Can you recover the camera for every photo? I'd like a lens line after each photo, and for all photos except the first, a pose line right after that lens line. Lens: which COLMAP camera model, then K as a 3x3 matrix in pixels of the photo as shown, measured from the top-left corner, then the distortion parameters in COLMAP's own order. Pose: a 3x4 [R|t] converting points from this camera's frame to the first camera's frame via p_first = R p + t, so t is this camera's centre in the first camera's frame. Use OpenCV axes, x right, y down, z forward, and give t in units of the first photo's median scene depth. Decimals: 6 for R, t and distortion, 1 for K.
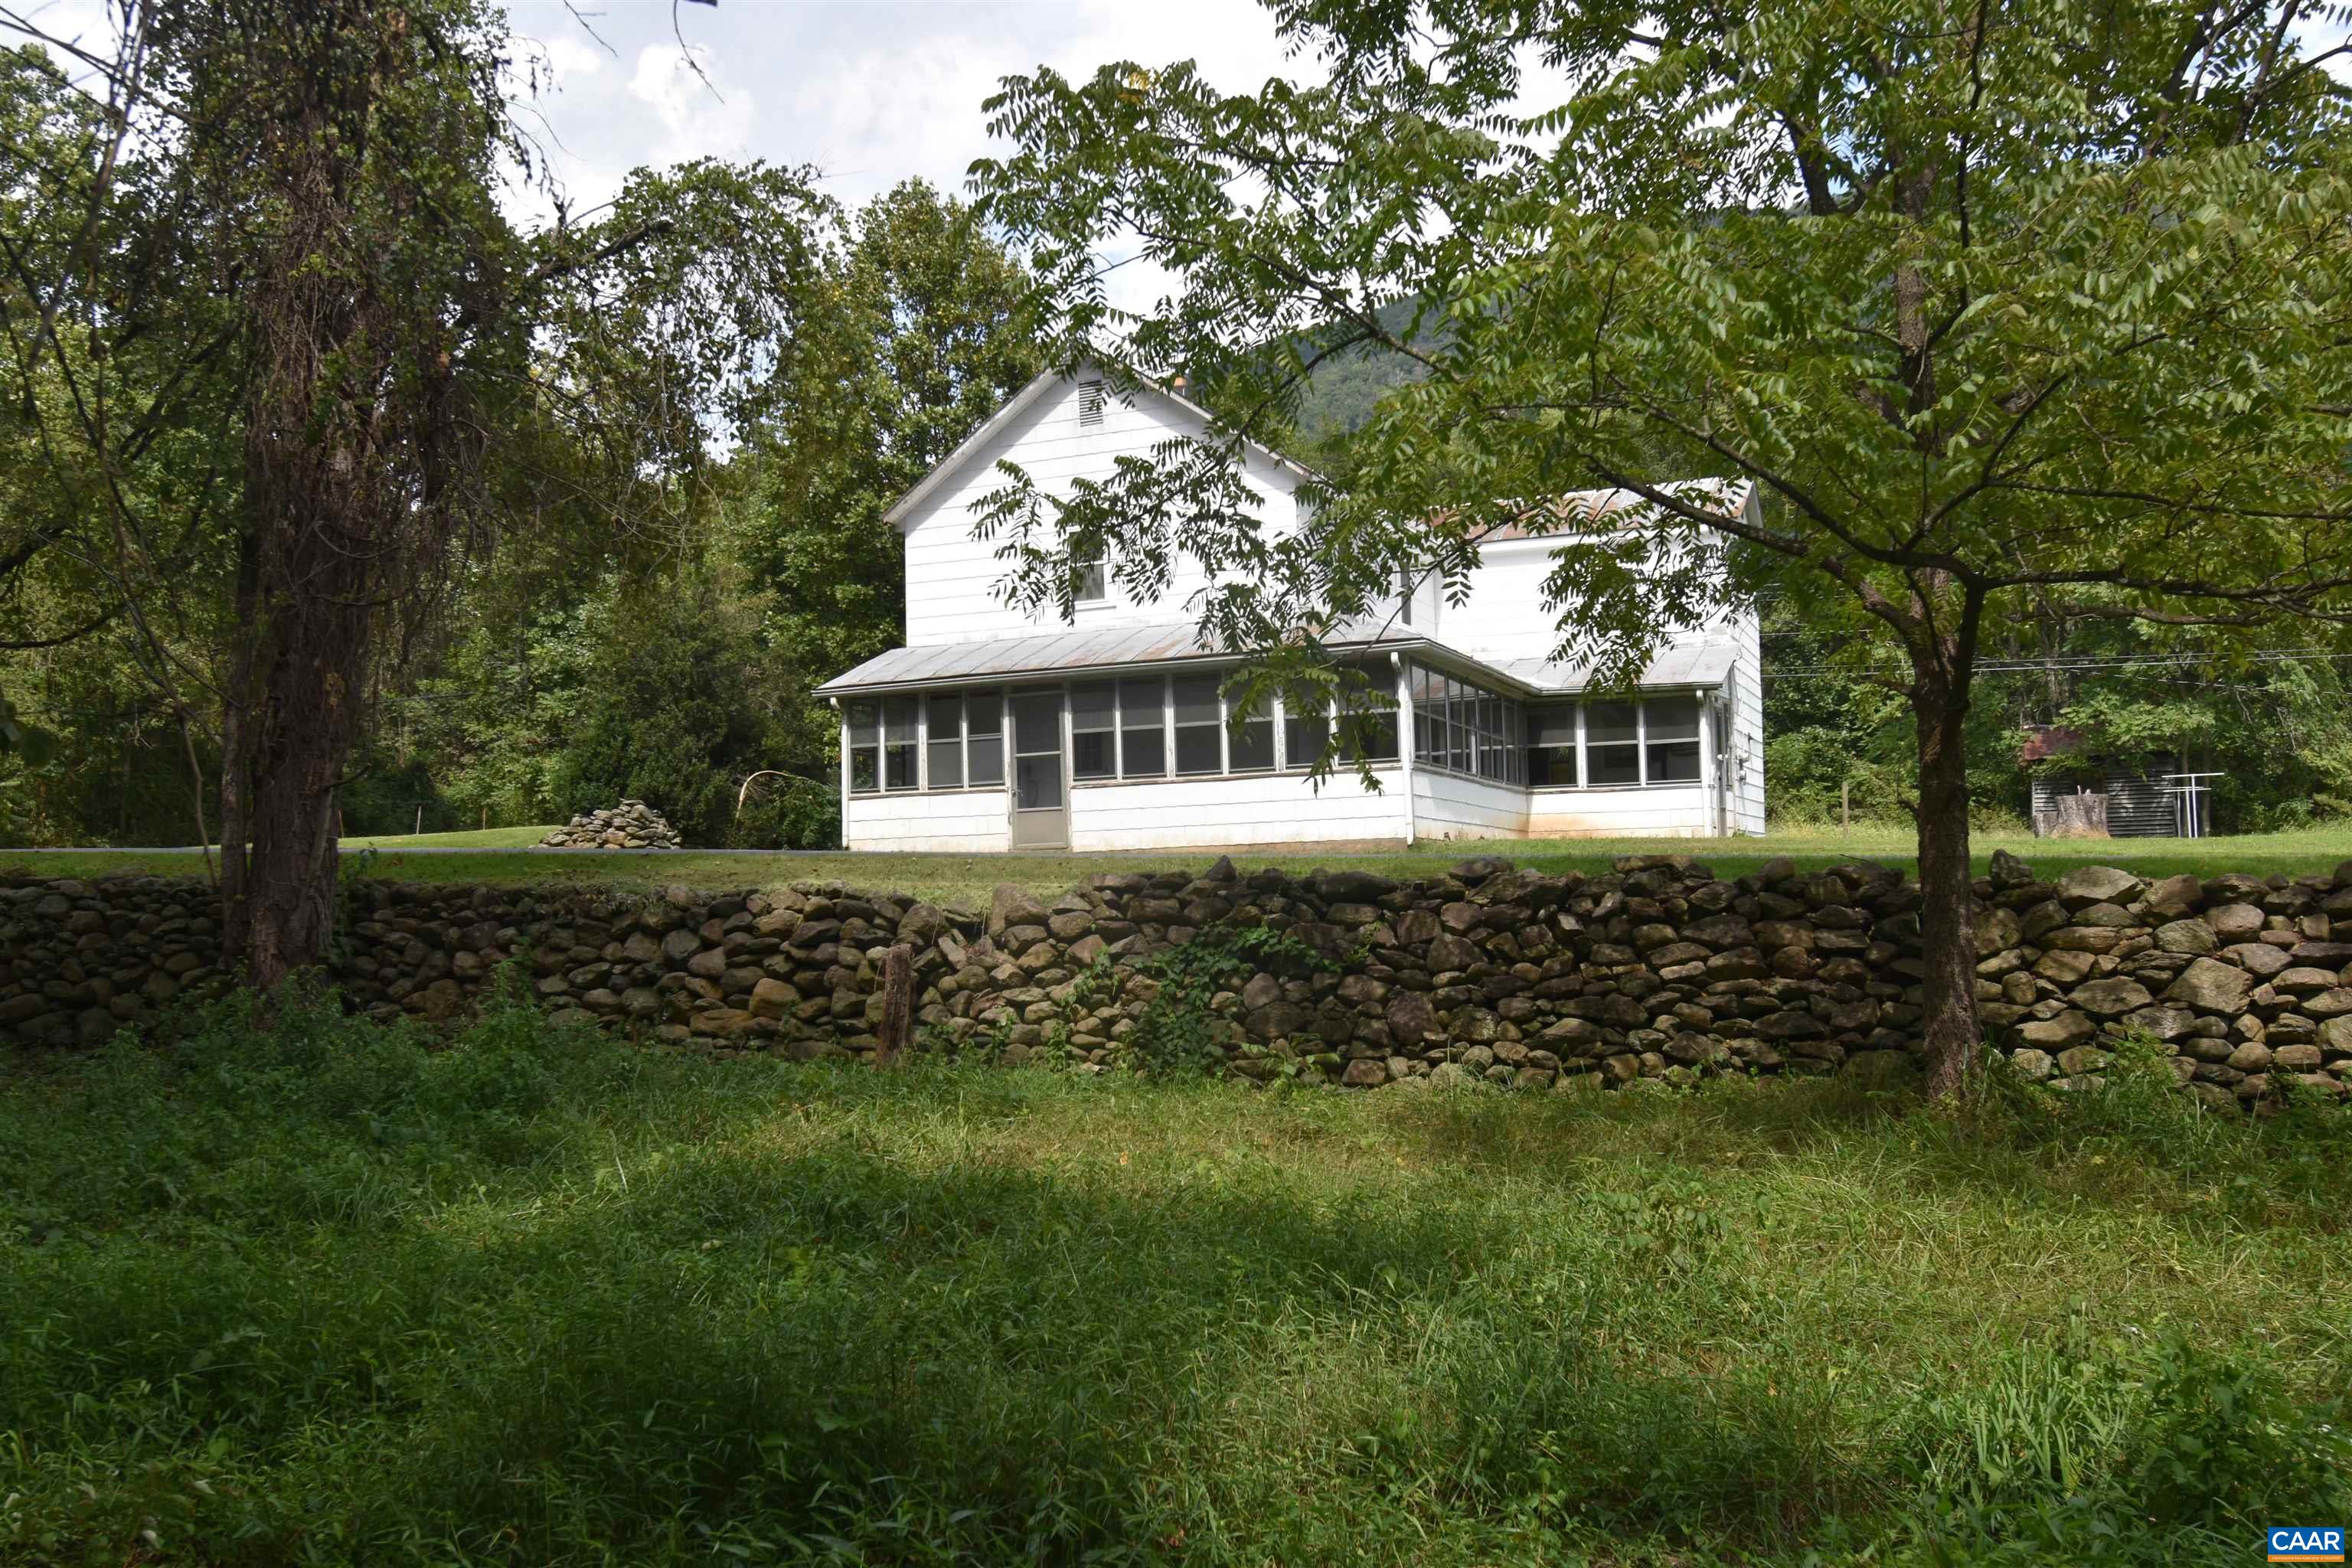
lens RADIAL K [[1871.0, 0, 1176.0], [0, 1871.0, 784.0], [0, 0, 1]] dist [-0.003416, -0.002709]
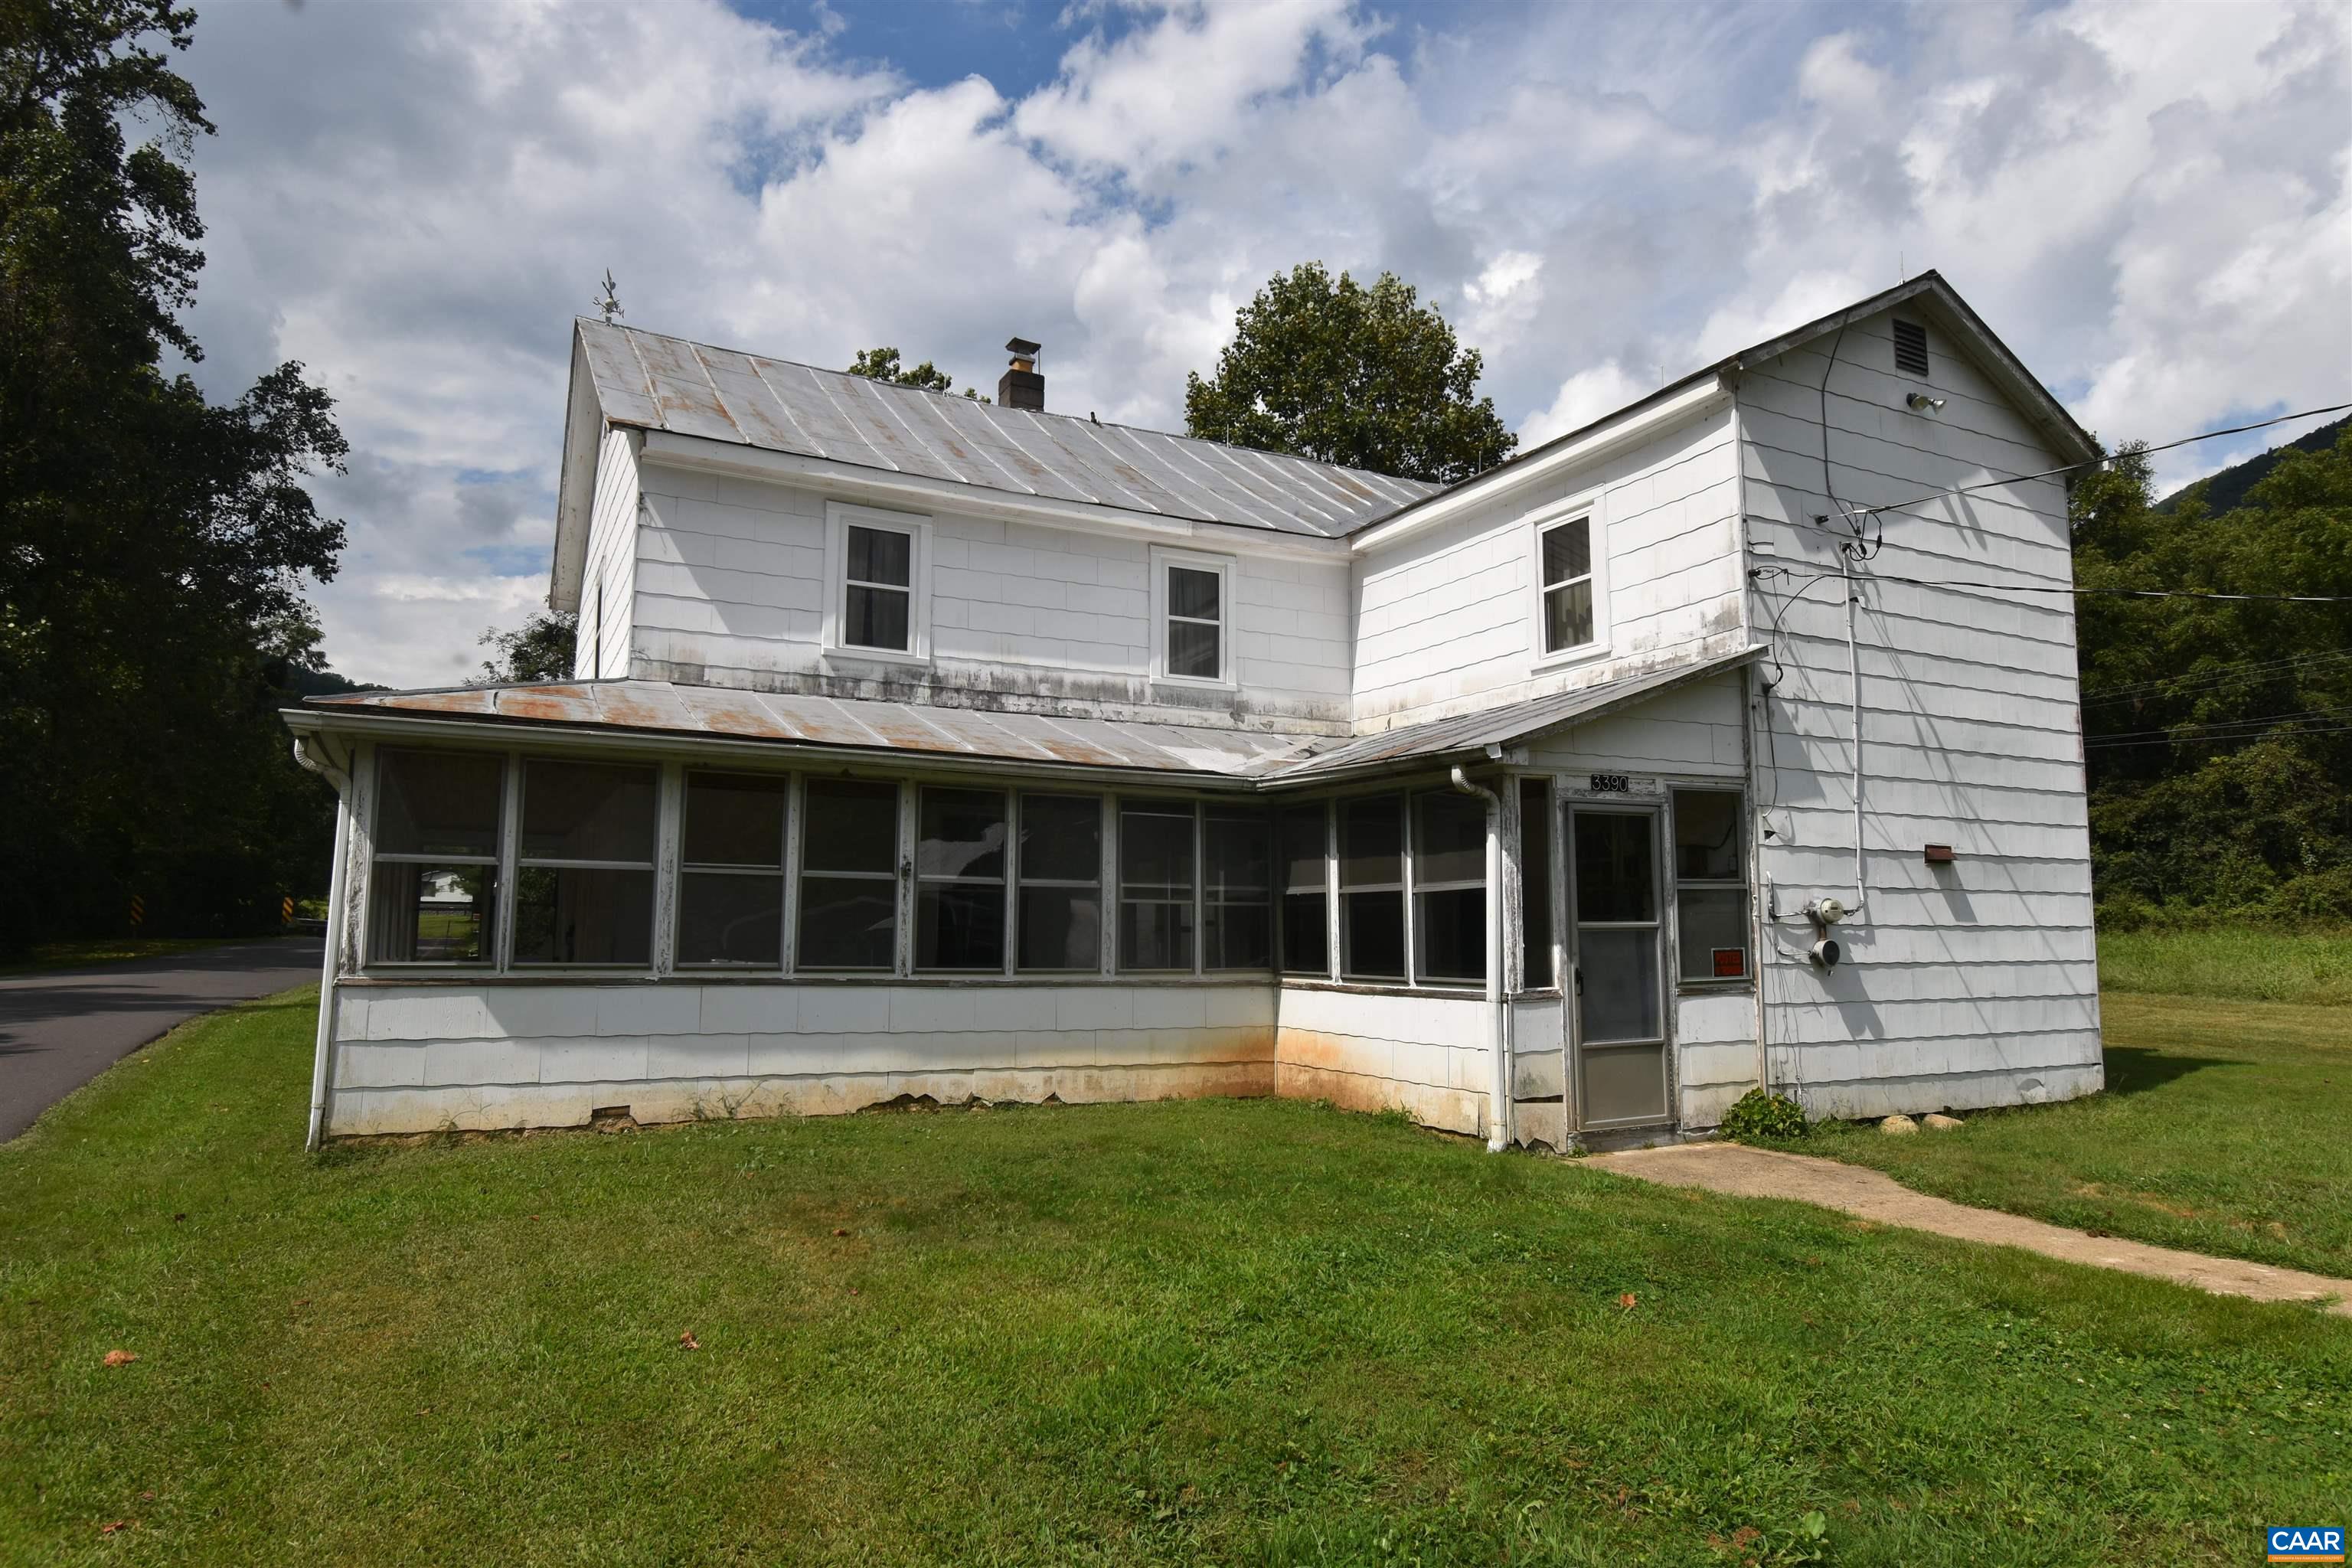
lens RADIAL K [[1383.2, 0, 1177.3], [0, 1383.2, 782.5], [0, 0, 1]] dist [-0.000859, -0.002707]
pose [[0.779949, -0.046673, -0.624101, 0.624111], [0.013984, 0.998266, -0.057180, -0.045109], [0.625687, 0.035870, 0.779249, 1.068618]]
